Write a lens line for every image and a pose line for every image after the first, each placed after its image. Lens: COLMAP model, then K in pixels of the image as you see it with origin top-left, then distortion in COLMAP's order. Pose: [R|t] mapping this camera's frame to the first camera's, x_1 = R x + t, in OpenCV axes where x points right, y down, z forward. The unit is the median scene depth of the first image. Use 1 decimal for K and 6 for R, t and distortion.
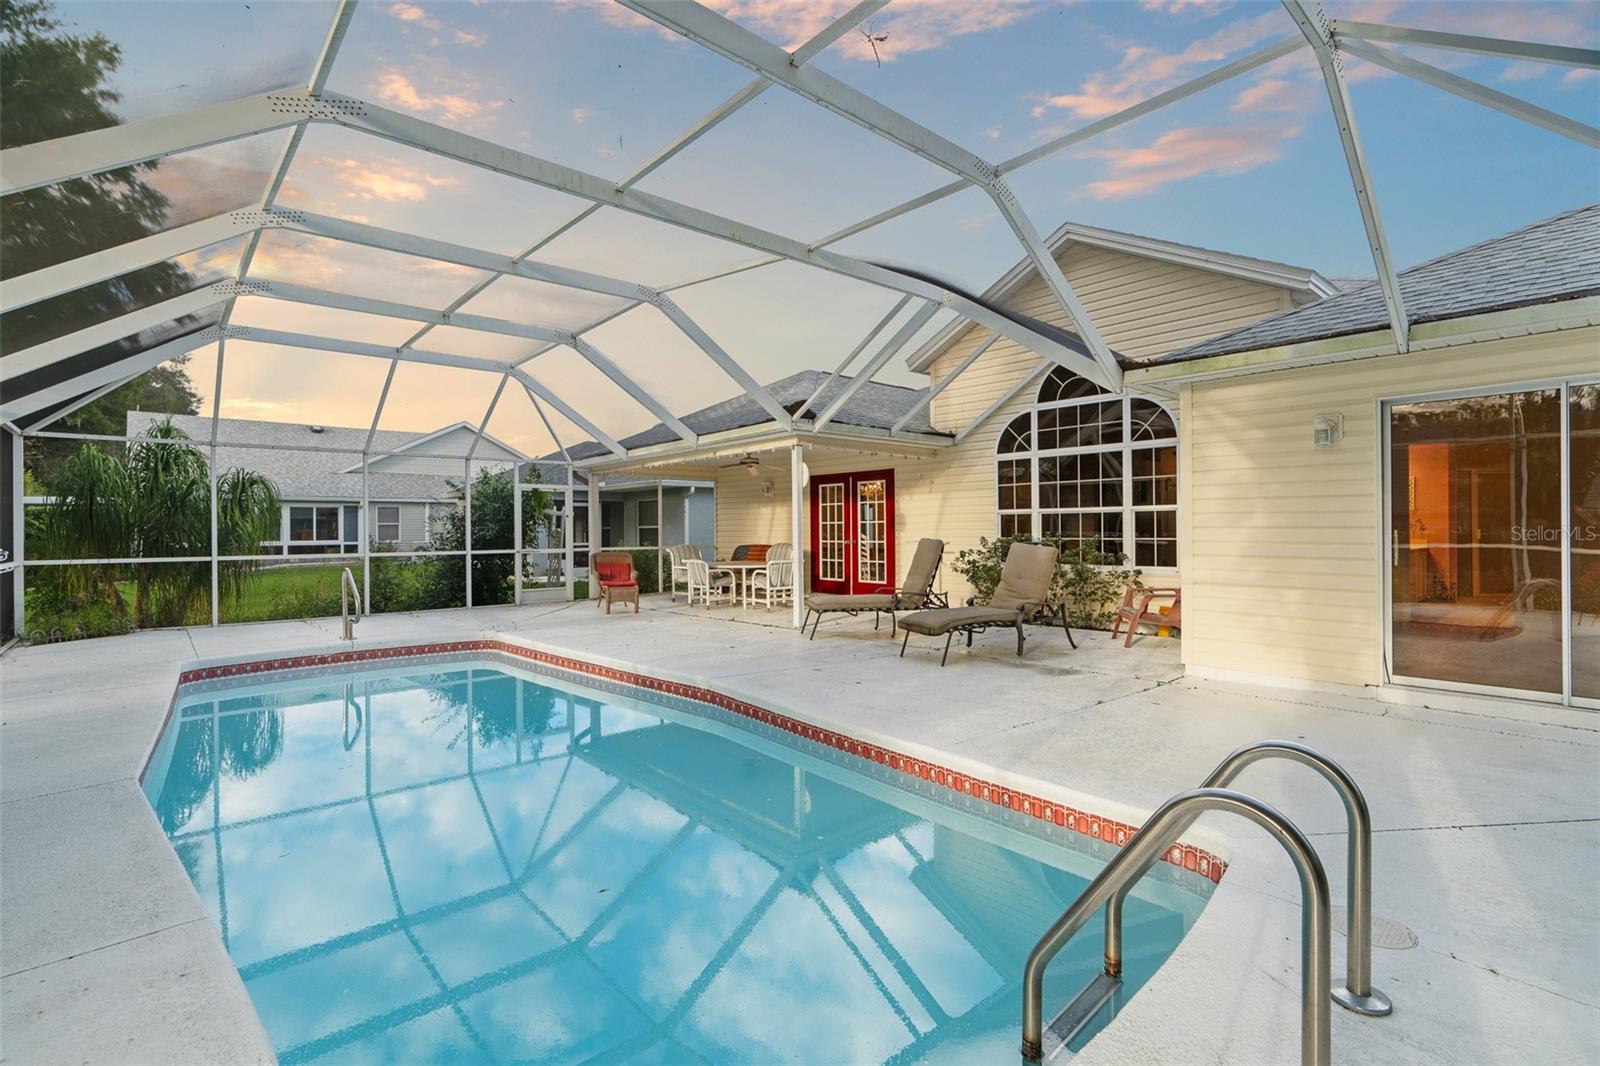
lens RADIAL K [[755.5, 0, 811.9], [0, 755.5, 527.0], [0, 0, 1]] dist [-0.002083, -0.000276]
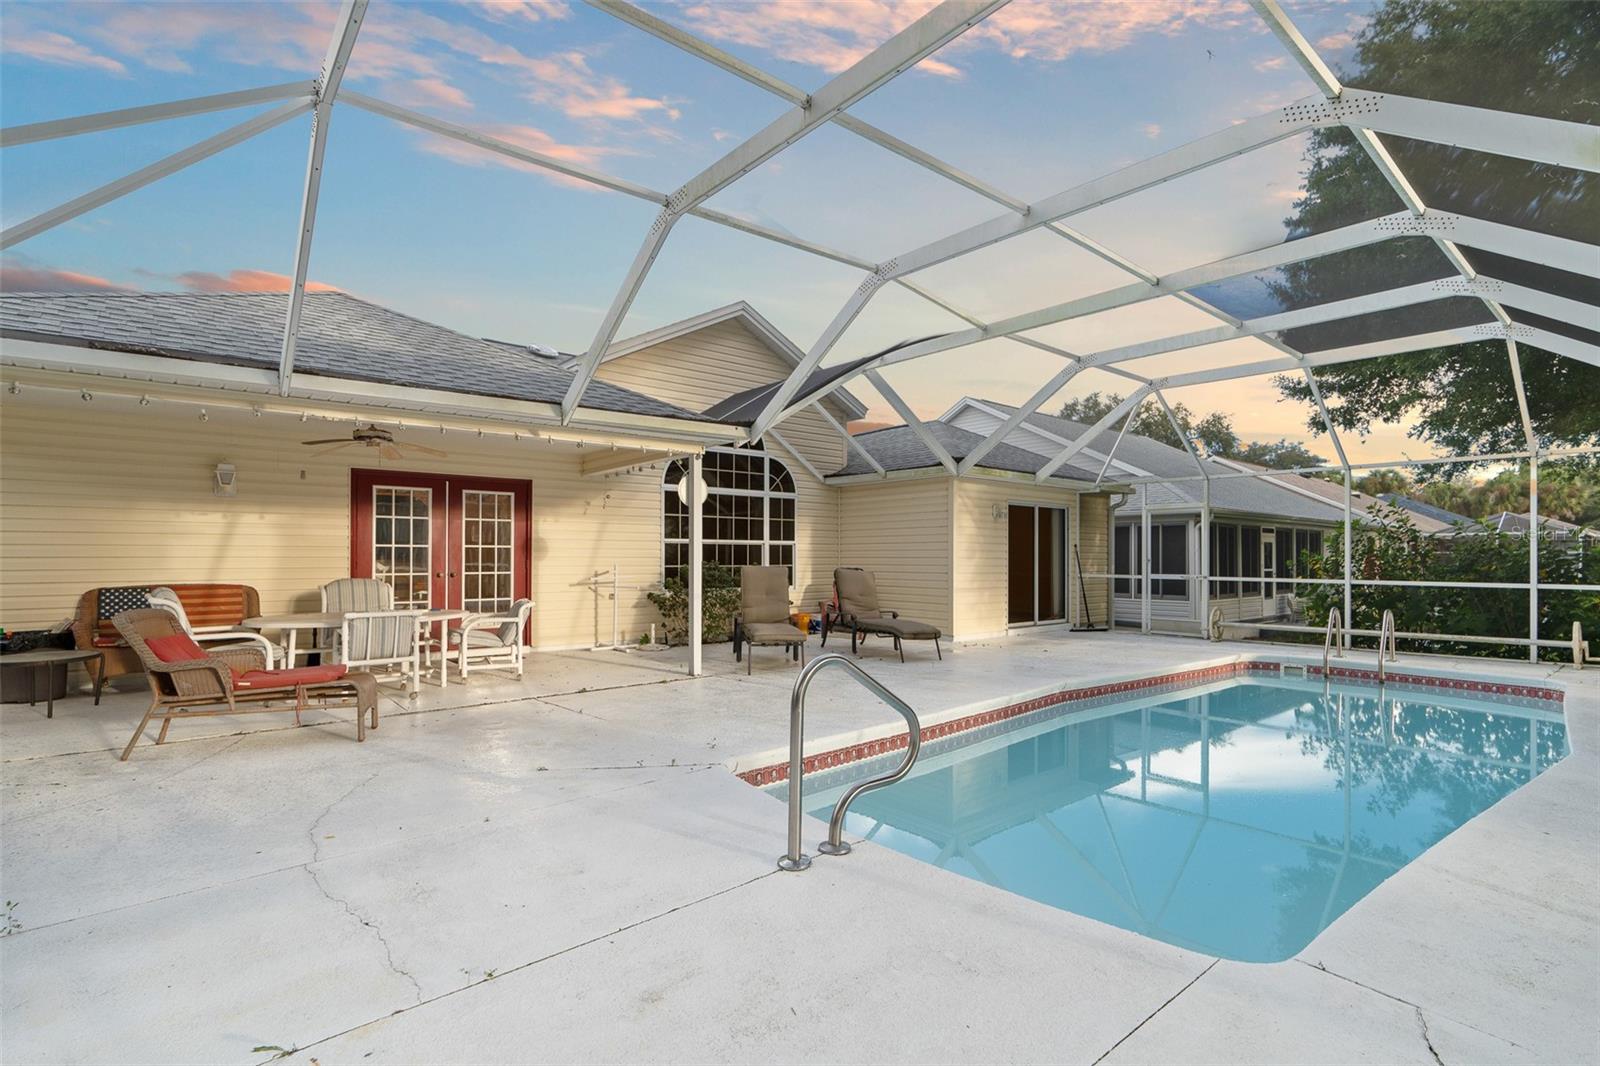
lens RADIAL K [[755.5, 0, 811.9], [0, 755.5, 527.0], [0, 0, 1]] dist [-0.002083, -0.000276]
pose [[0.020912, 0.045315, 0.998754, -0.864297], [-0.007004, 0.998954, -0.045178, 0.007594], [-0.999757, -0.006050, 0.021207, 0.877306]]
